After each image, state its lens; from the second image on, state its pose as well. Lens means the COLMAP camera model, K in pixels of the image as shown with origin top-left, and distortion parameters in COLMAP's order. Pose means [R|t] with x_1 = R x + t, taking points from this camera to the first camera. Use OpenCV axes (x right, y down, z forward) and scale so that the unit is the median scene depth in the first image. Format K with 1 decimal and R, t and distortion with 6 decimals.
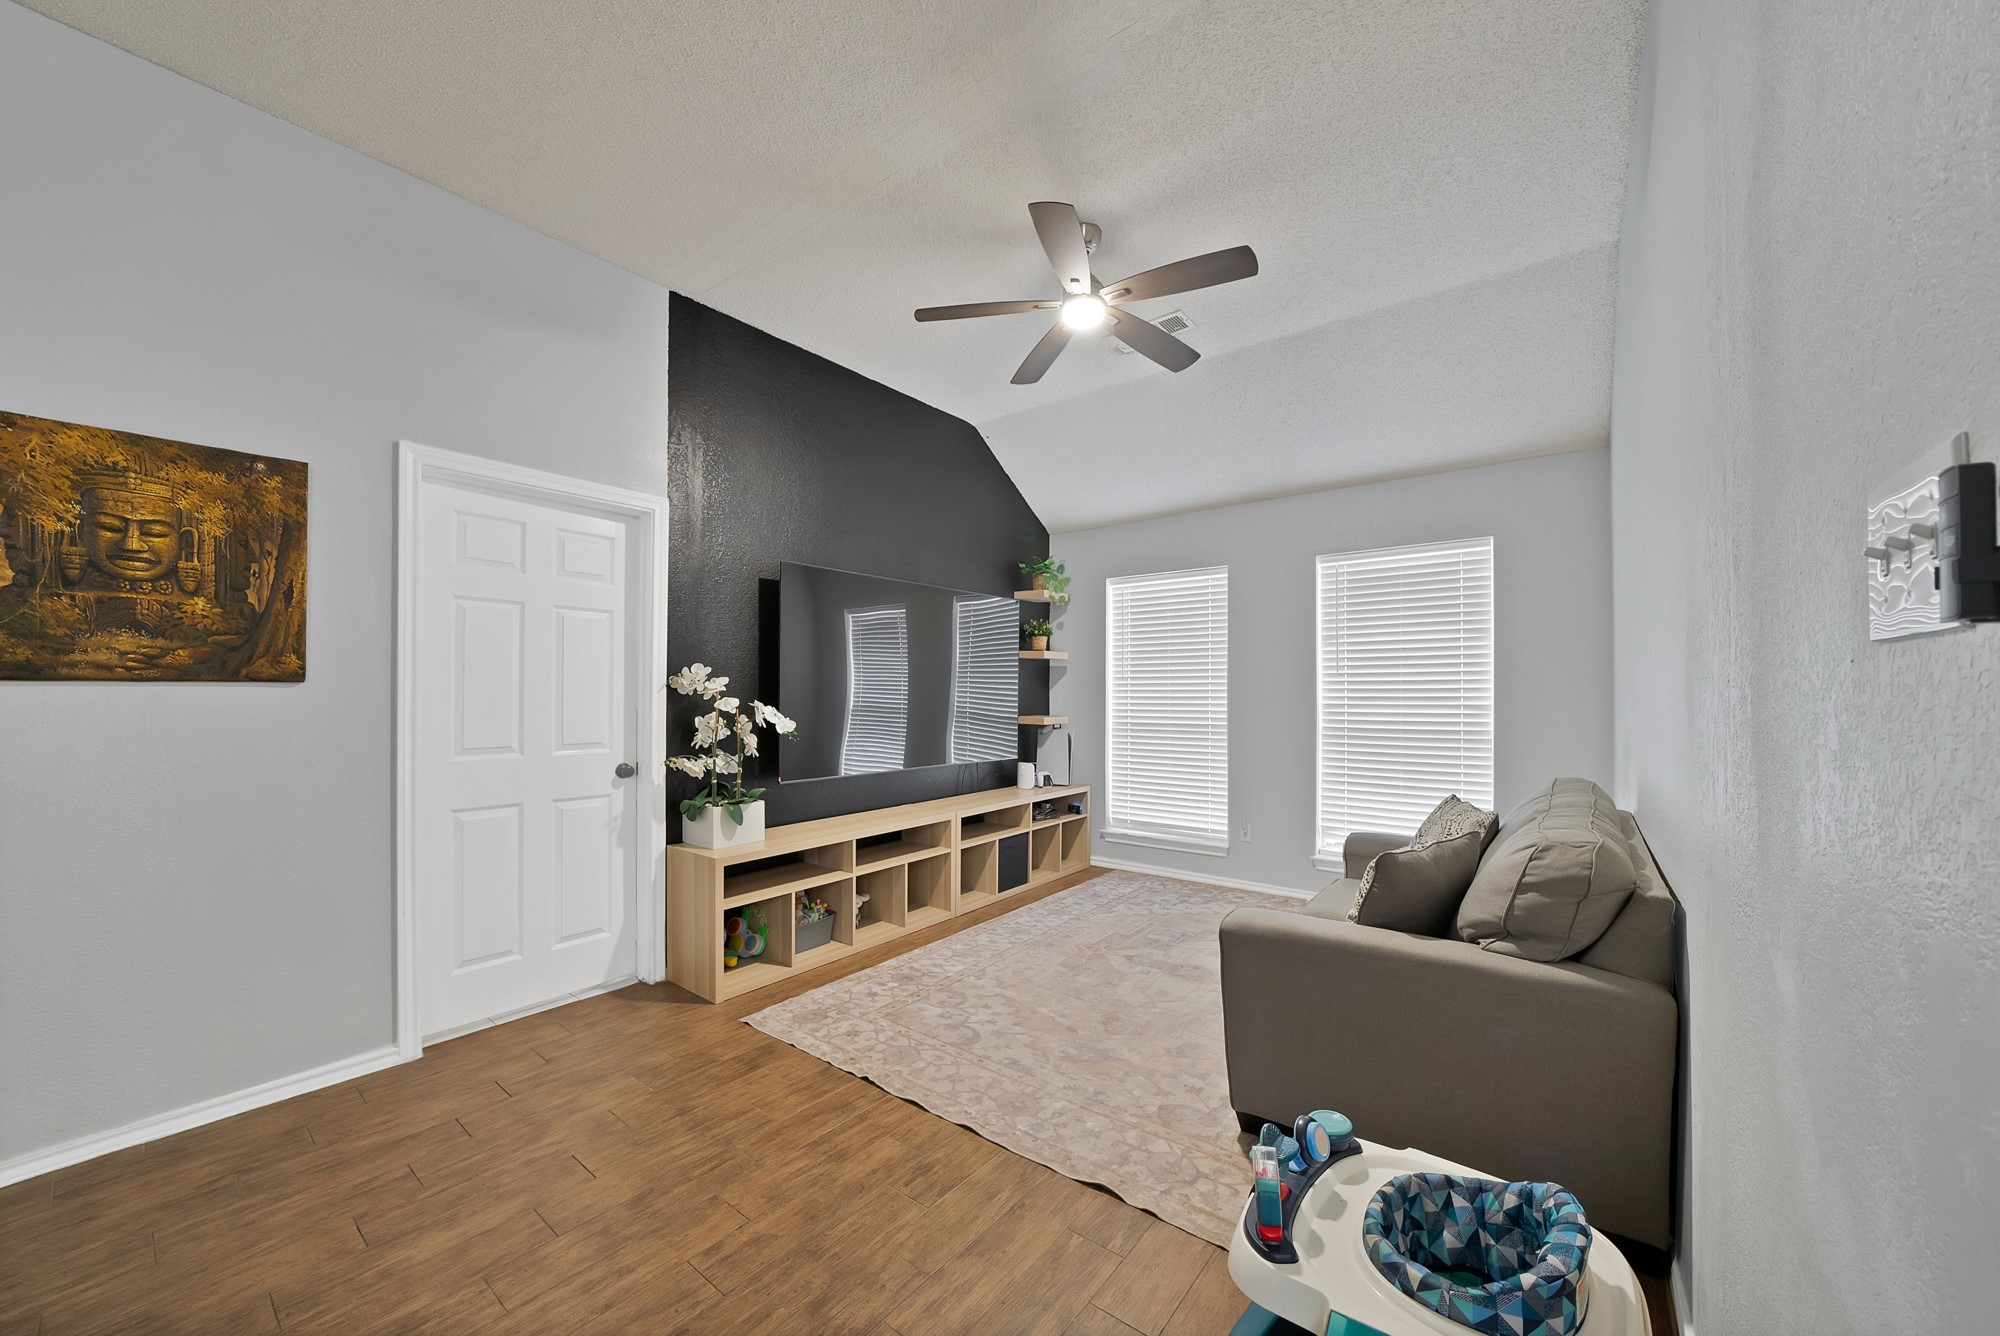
lens RADIAL K [[723.3, 0, 1043.6], [0, 723.3, 710.0], [0, 0, 1]] dist [-0.024845, 0.001281]
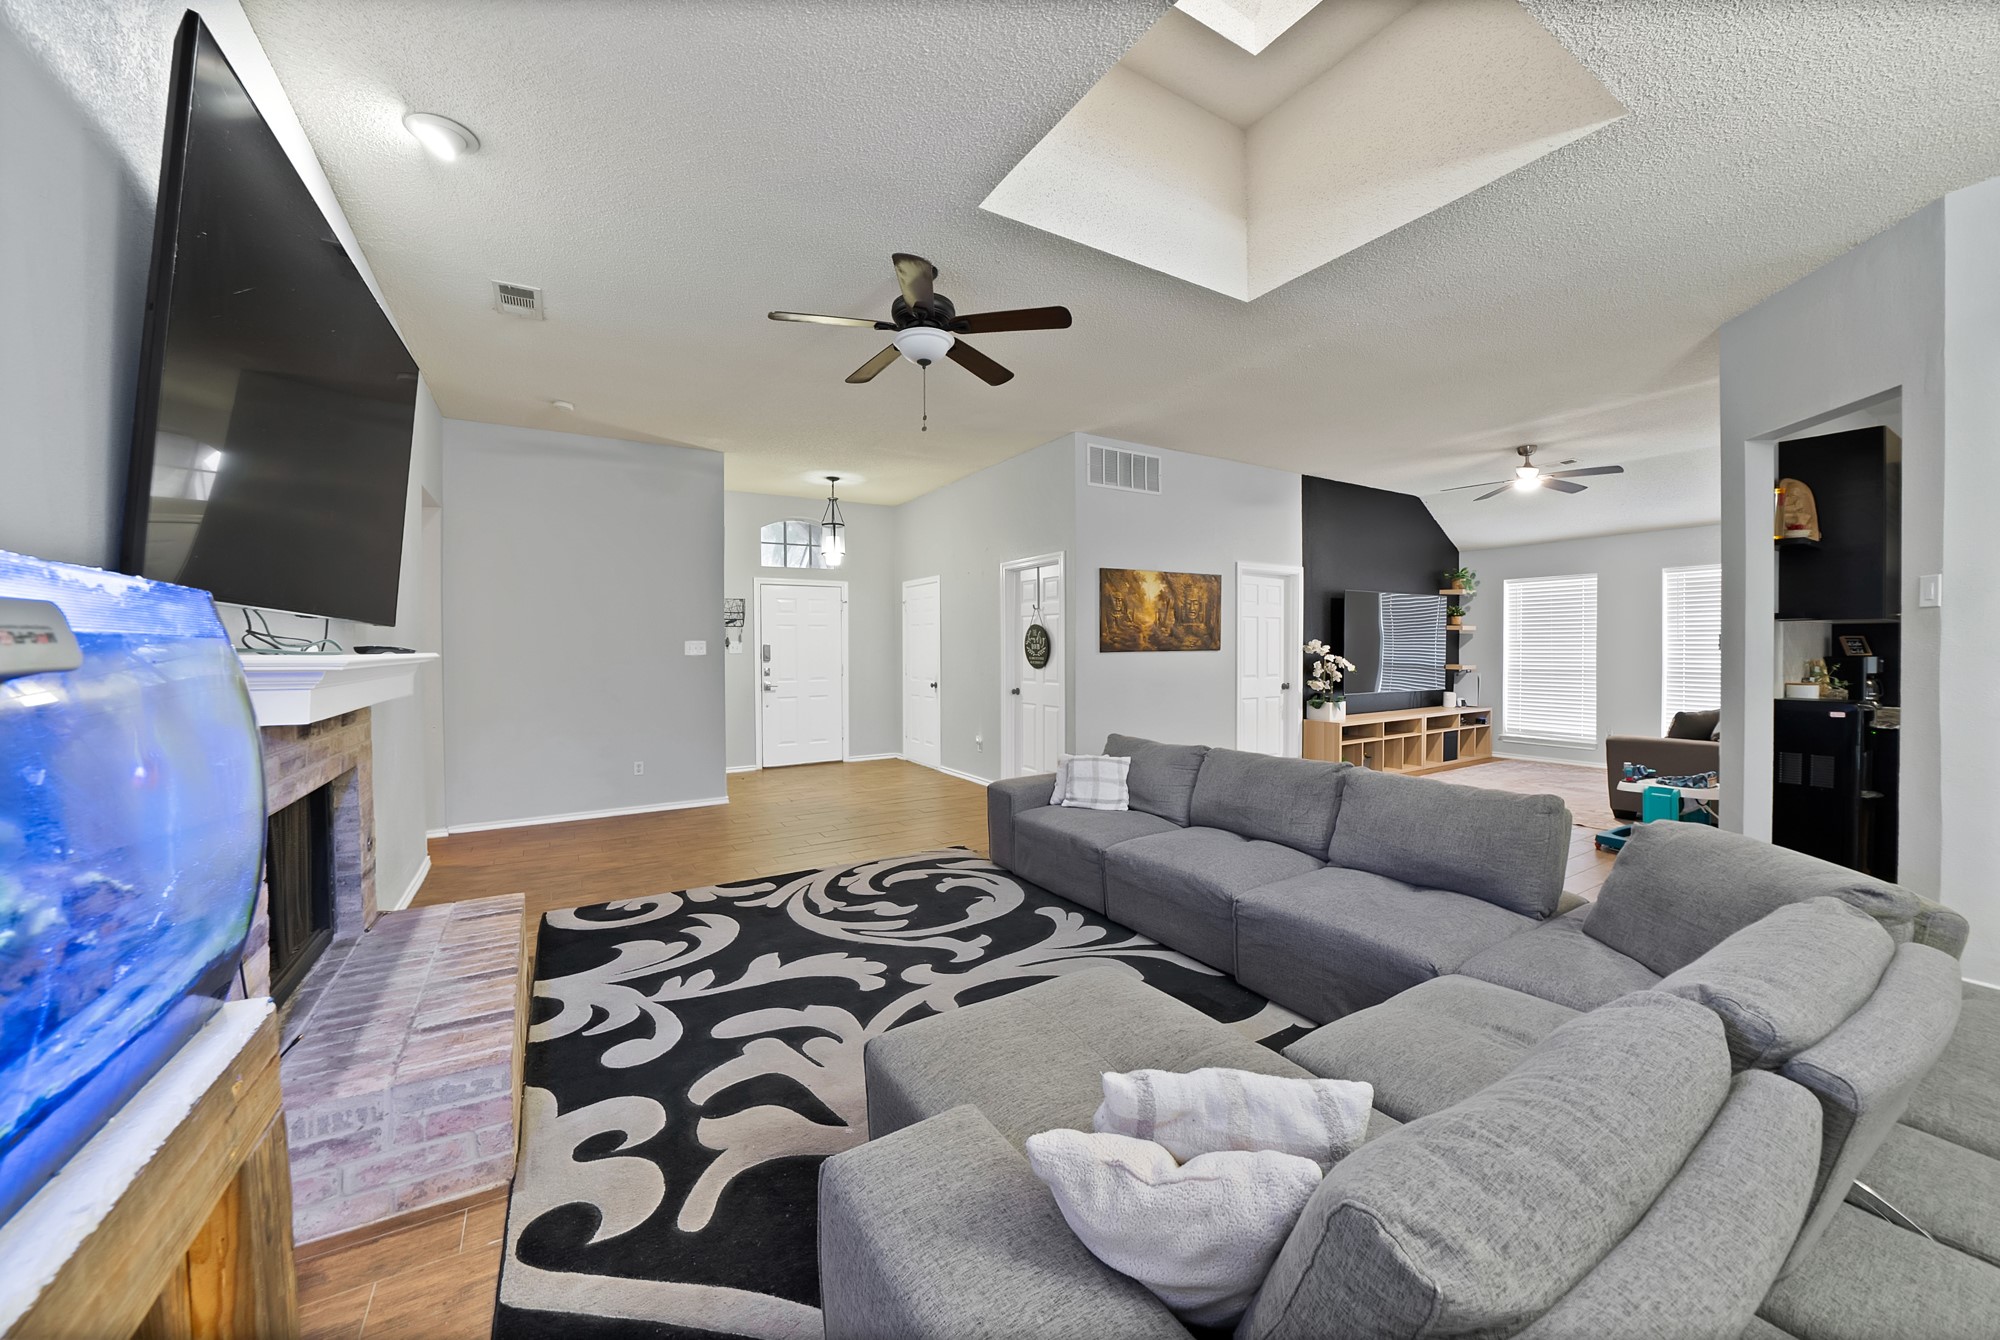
lens RADIAL K [[723.3, 0, 1009.4], [0, 723.3, 662.5], [0, 0, 1]] dist [-0.024845, 0.001281]
pose [[0.916806, 0.005359, -0.399296, -0.427870], [-0.003559, 0.999980, 0.005249, -0.001639], [0.399316, -0.003391, 0.916807, -1.349028]]
